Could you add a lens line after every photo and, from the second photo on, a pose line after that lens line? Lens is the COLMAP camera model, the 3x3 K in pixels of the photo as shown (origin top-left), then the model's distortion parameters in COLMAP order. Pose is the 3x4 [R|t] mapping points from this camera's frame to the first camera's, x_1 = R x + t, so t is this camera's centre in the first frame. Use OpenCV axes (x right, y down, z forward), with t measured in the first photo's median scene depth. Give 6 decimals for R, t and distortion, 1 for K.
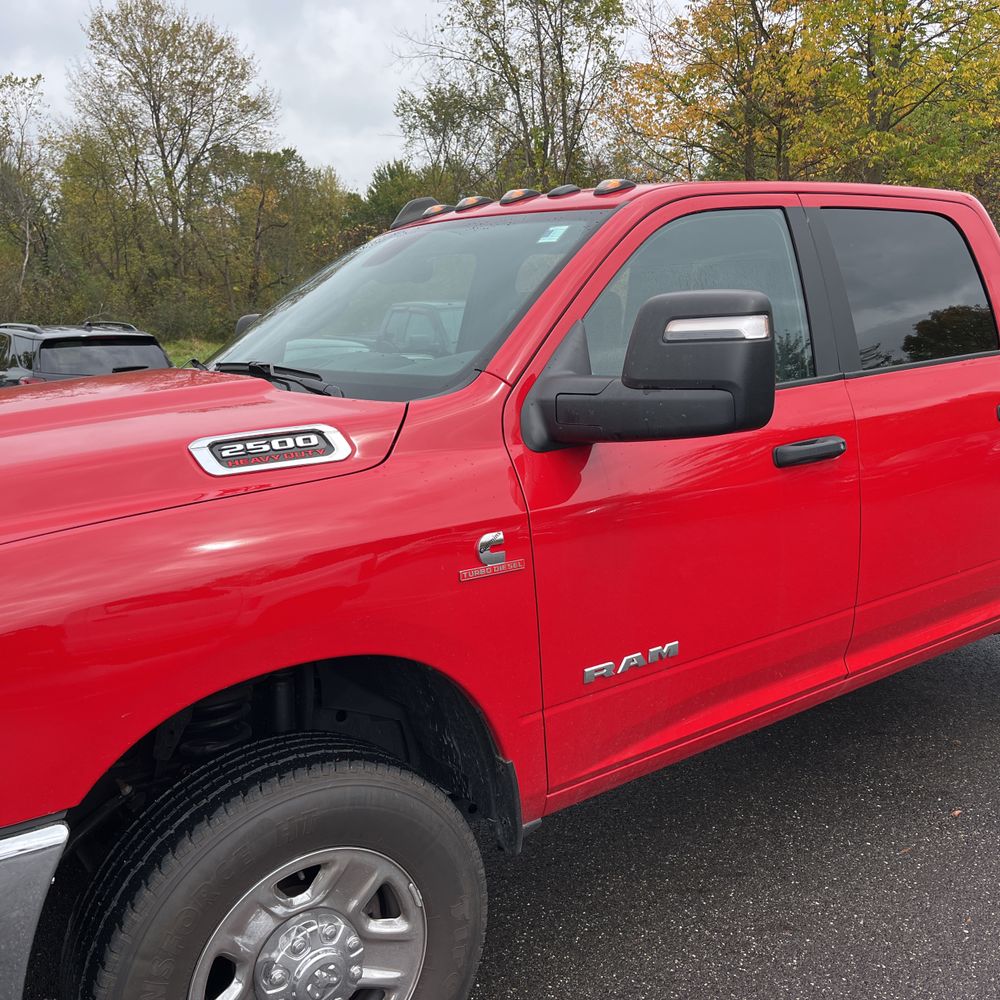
lens RADIAL K [[1013.9, 0, 510.1], [0, 1013.9, 501.5], [0, 0, 1]] dist [0.019603, 0.000000]
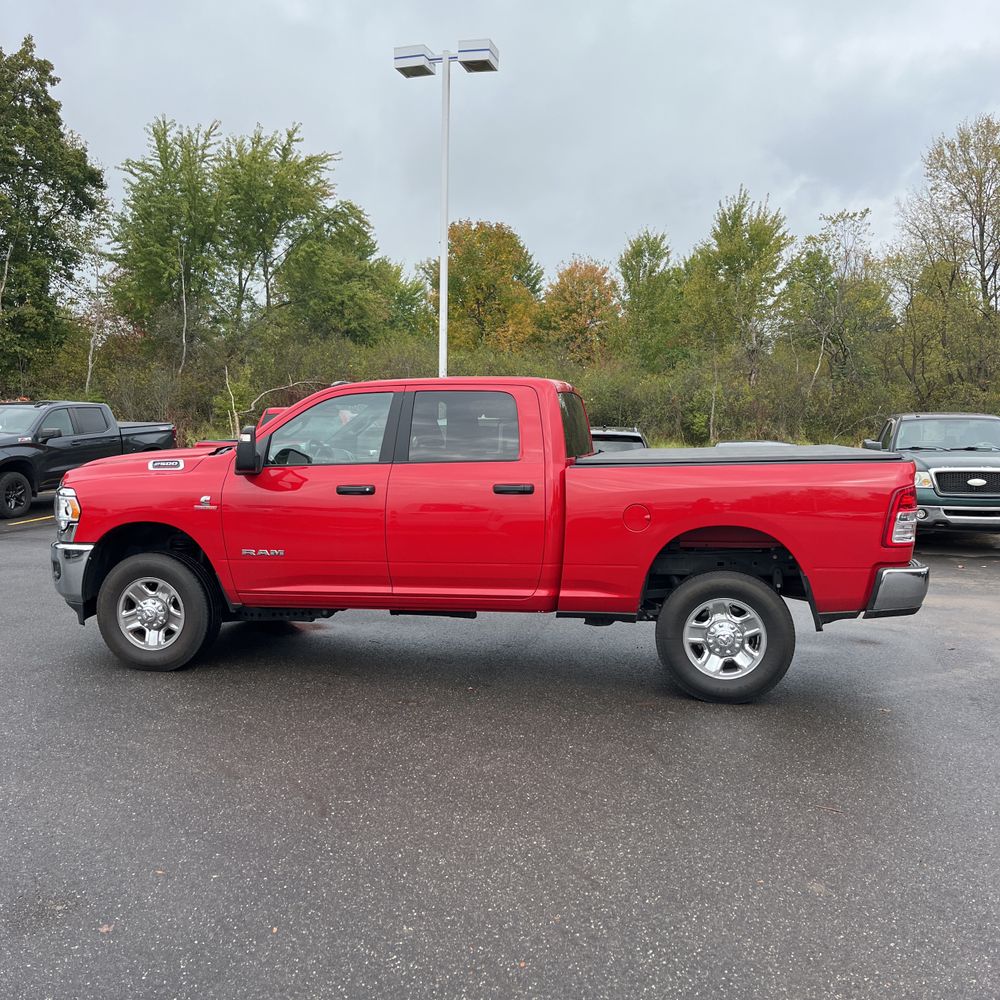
lens RADIAL K [[1013.9, 0, 515.4], [0, 1013.9, 496.1], [0, 0, 1]] dist [0.019603, 0.000000]
pose [[0.688451, 0.084634, -0.720328, 0.098553], [-0.156888, 0.987032, -0.033976, -0.000446], [0.708111, 0.136401, 0.692801, -0.018371]]
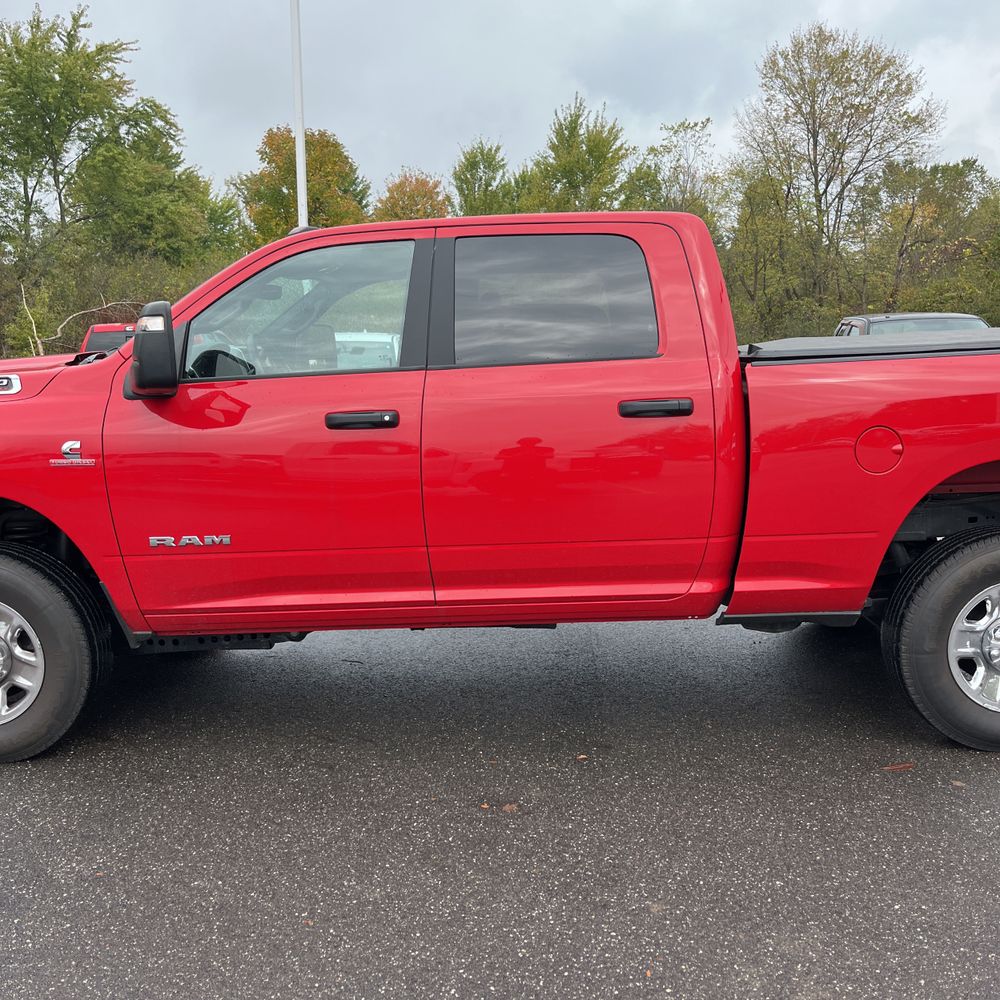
lens RADIAL K [[1013.9, 0, 517.2], [0, 1013.9, 504.2], [0, 0, 1]] dist [0.019603, 0.000000]
pose [[0.805217, 0.104209, -0.583751, 0.053127], [-0.113522, 0.993319, 0.020732, 0.000519], [0.582012, 0.049575, 0.811668, 0.000912]]
